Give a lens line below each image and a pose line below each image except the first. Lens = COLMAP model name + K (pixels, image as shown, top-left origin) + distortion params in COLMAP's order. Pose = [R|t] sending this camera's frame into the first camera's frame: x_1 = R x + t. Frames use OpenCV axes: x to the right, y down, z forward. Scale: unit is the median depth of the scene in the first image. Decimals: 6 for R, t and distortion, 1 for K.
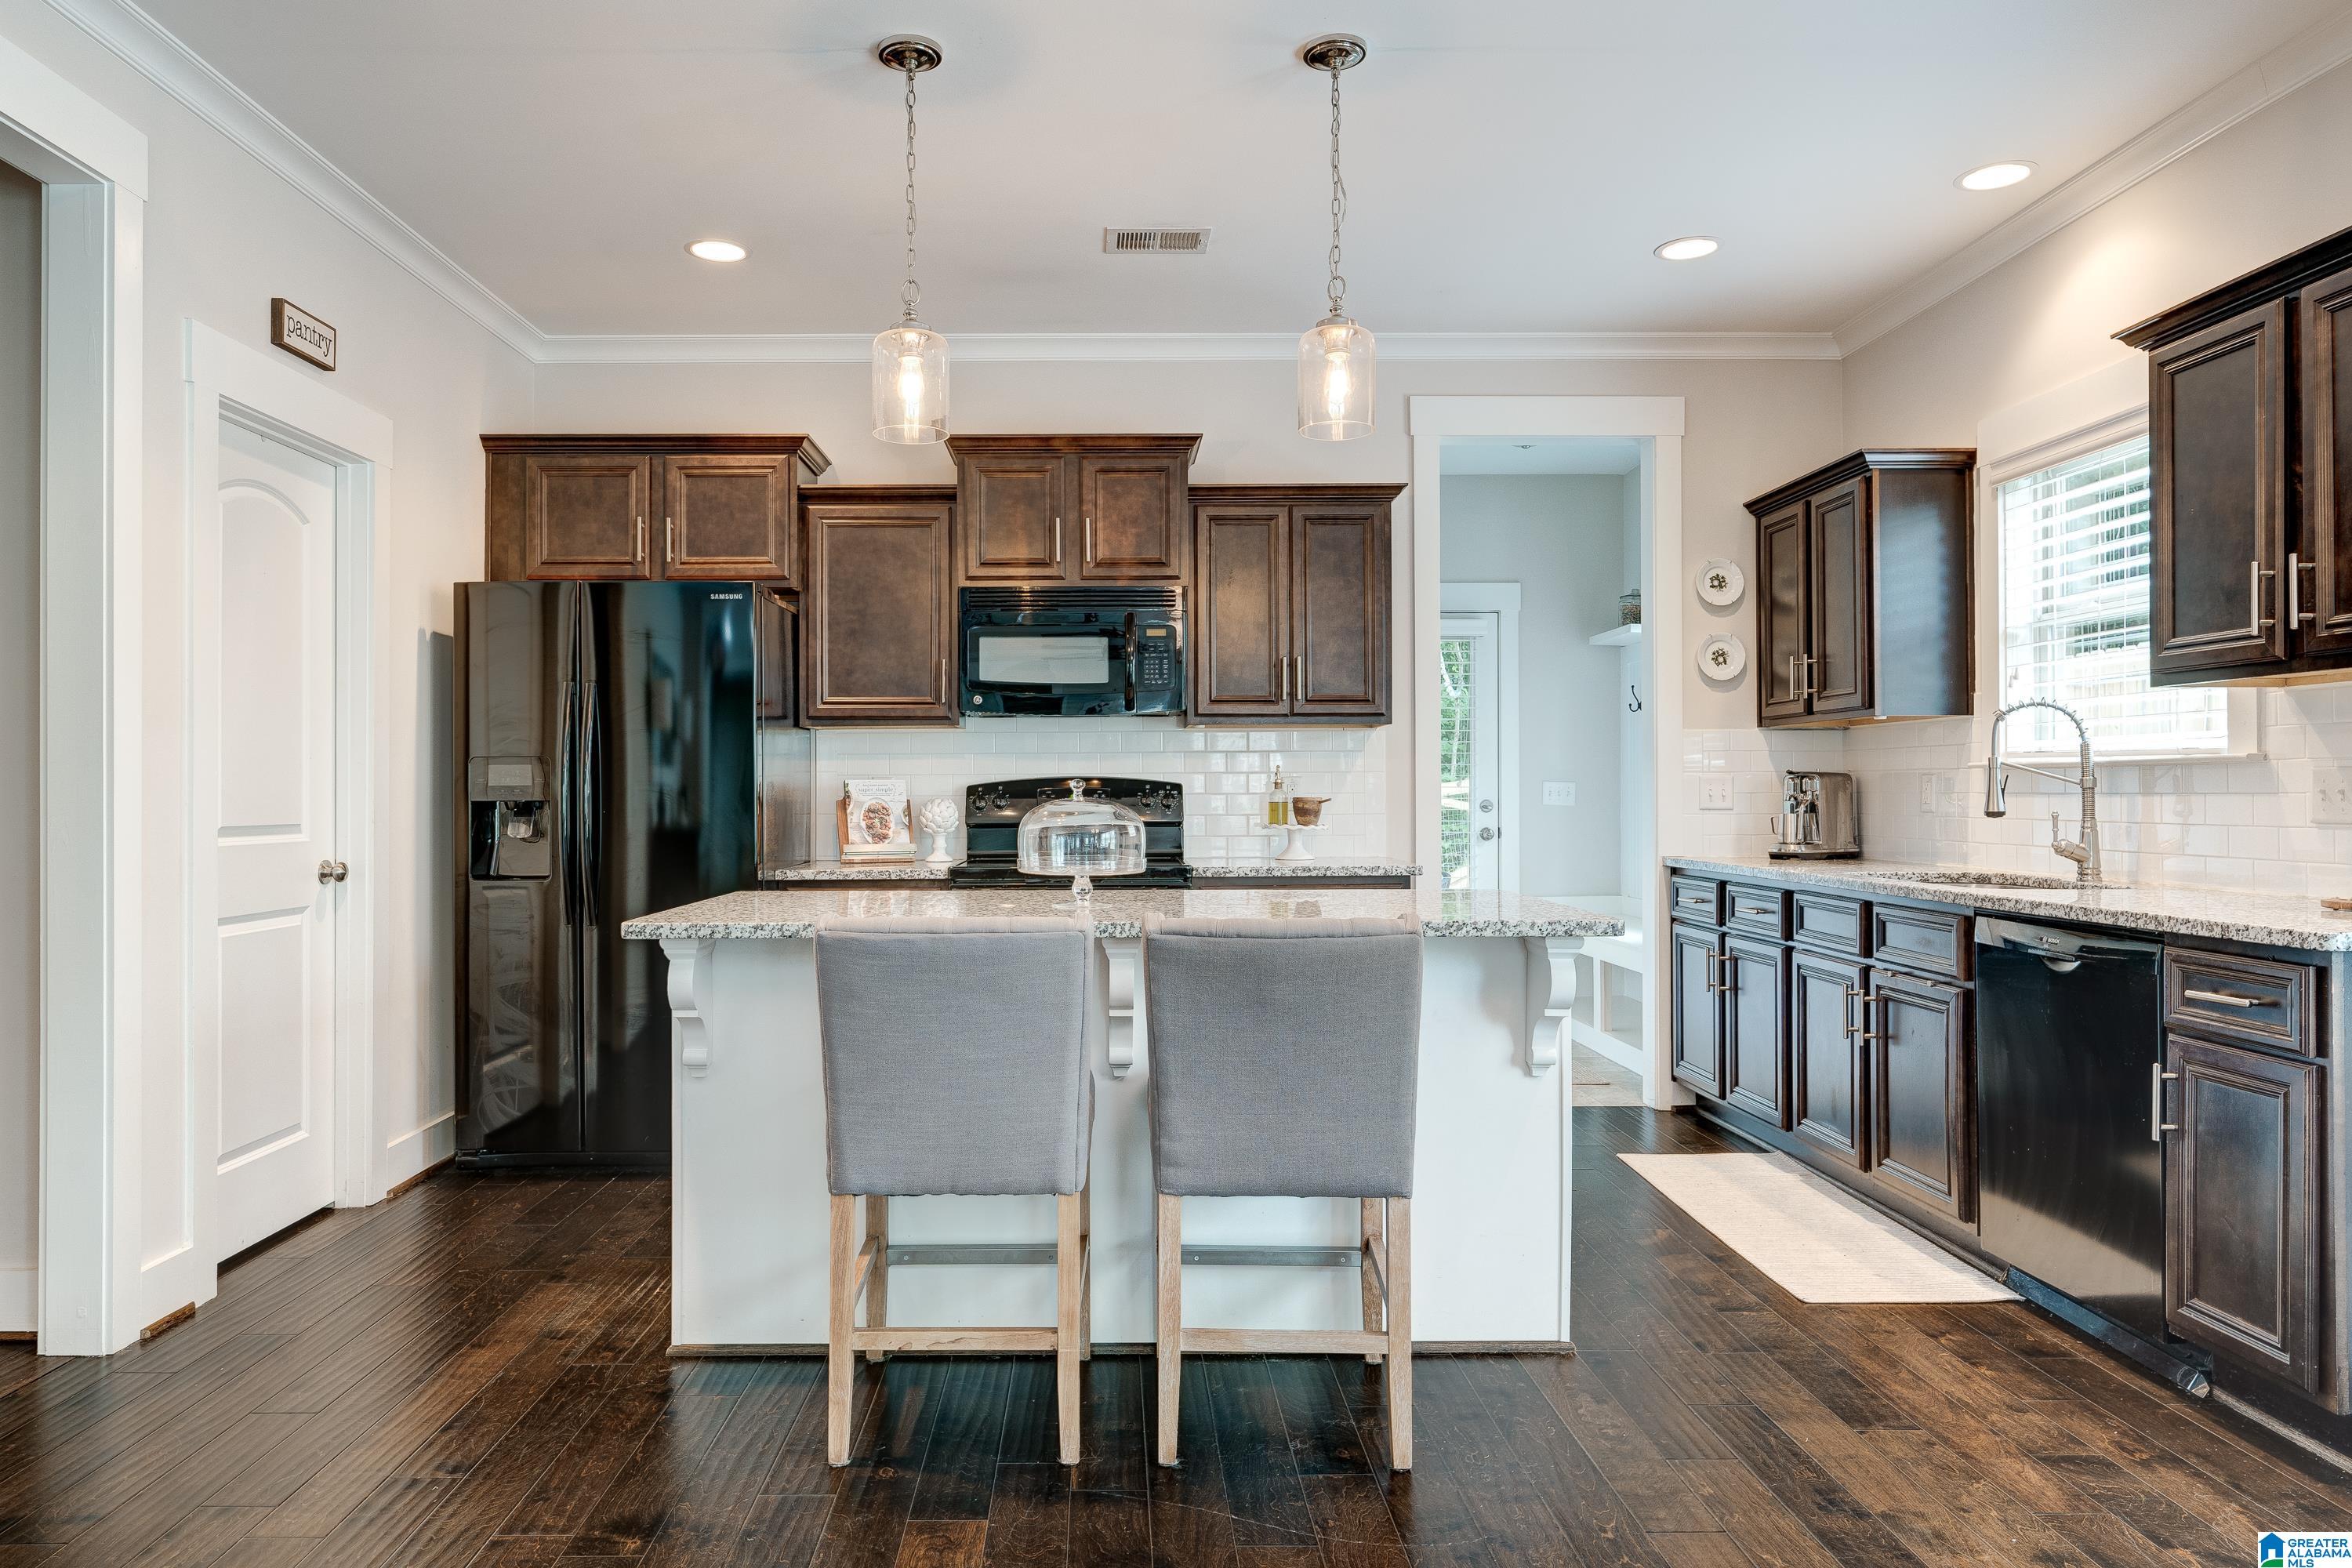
lens RADIAL K [[1485.6, 0, 1151.5], [0, 1485.6, 766.6], [0, 0, 1]] dist [0.036000, 0.000372]
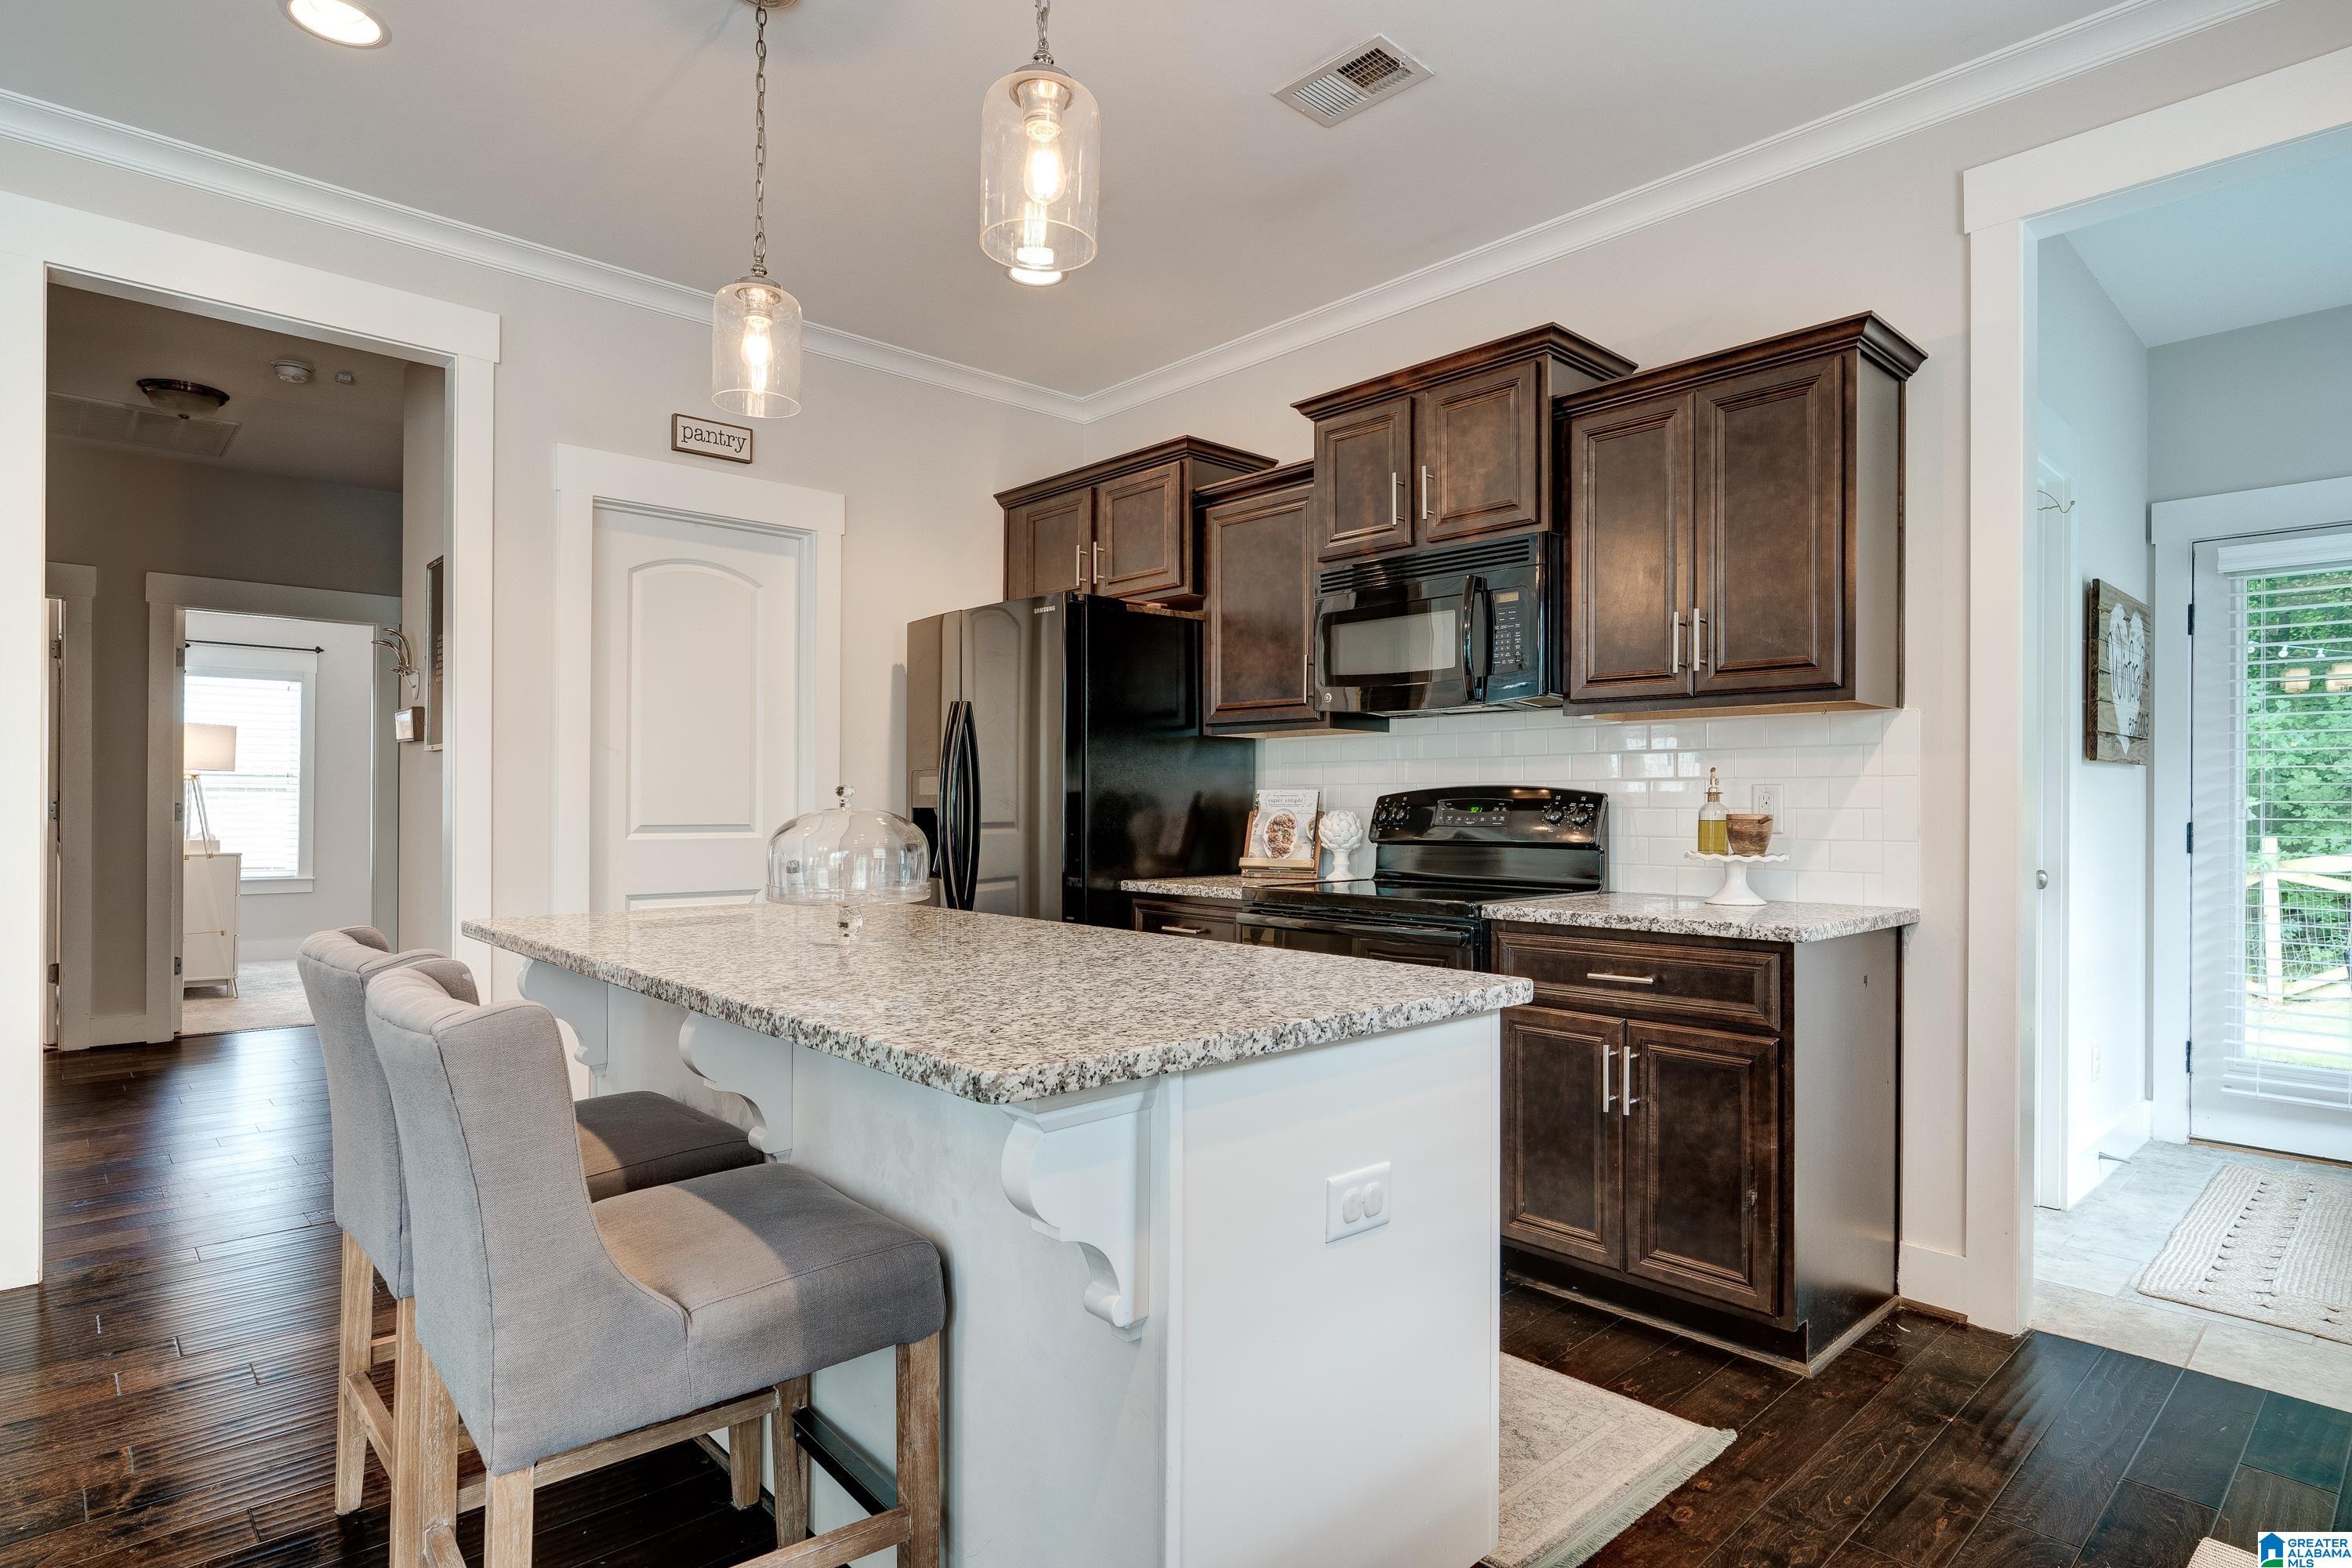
lens RADIAL K [[1269.4, 0, 1183.3], [0, 1269.4, 790.5], [0, 0, 1]] dist [0.003524, -0.000181]
pose [[0.675288, -0.001173, -0.737553, 0.374223], [0.006660, 0.999968, 0.004508, 0.005638], [0.737524, -0.007956, 0.675274, 0.431022]]
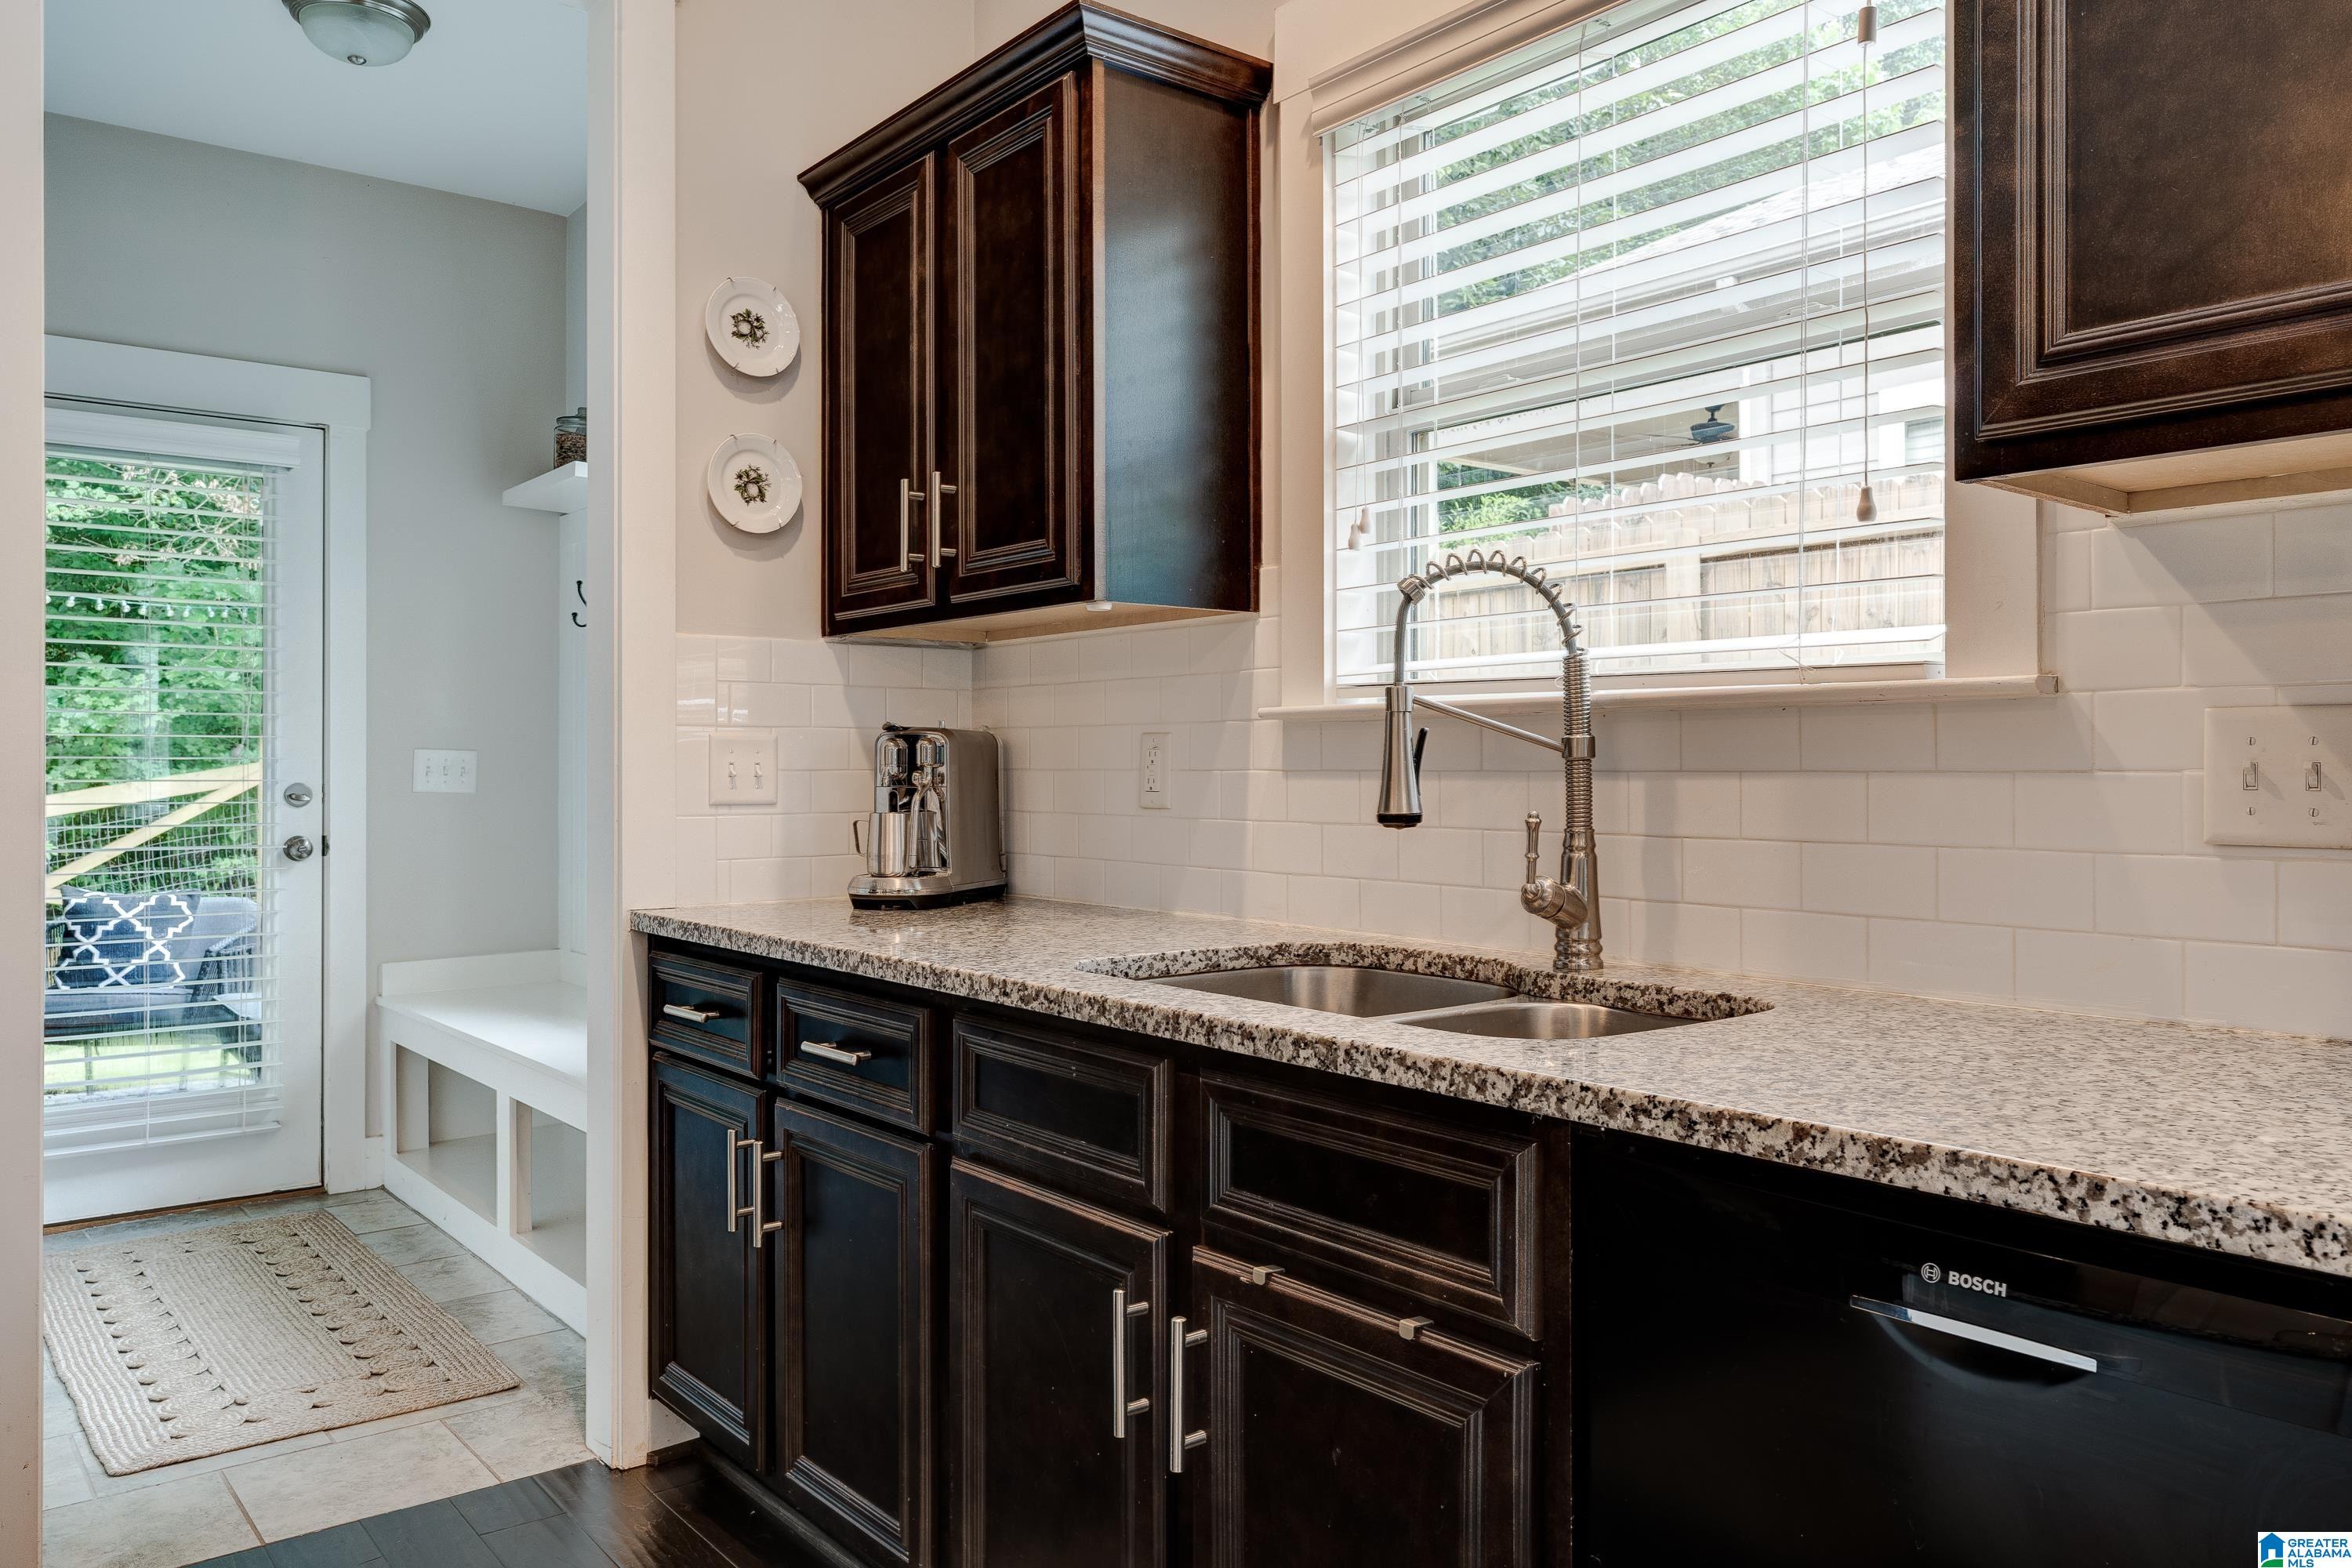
lens RADIAL K [[1659.2, 0, 1174.0], [0, 1659.2, 769.1], [0, 0, 1]] dist [-0.002351, 0.000402]
pose [[0.794189, -0.004140, 0.607656, 0.179744], [-0.007576, 0.999832, 0.016713, 0.007815], [-0.607623, -0.017877, 0.794024, 0.538355]]
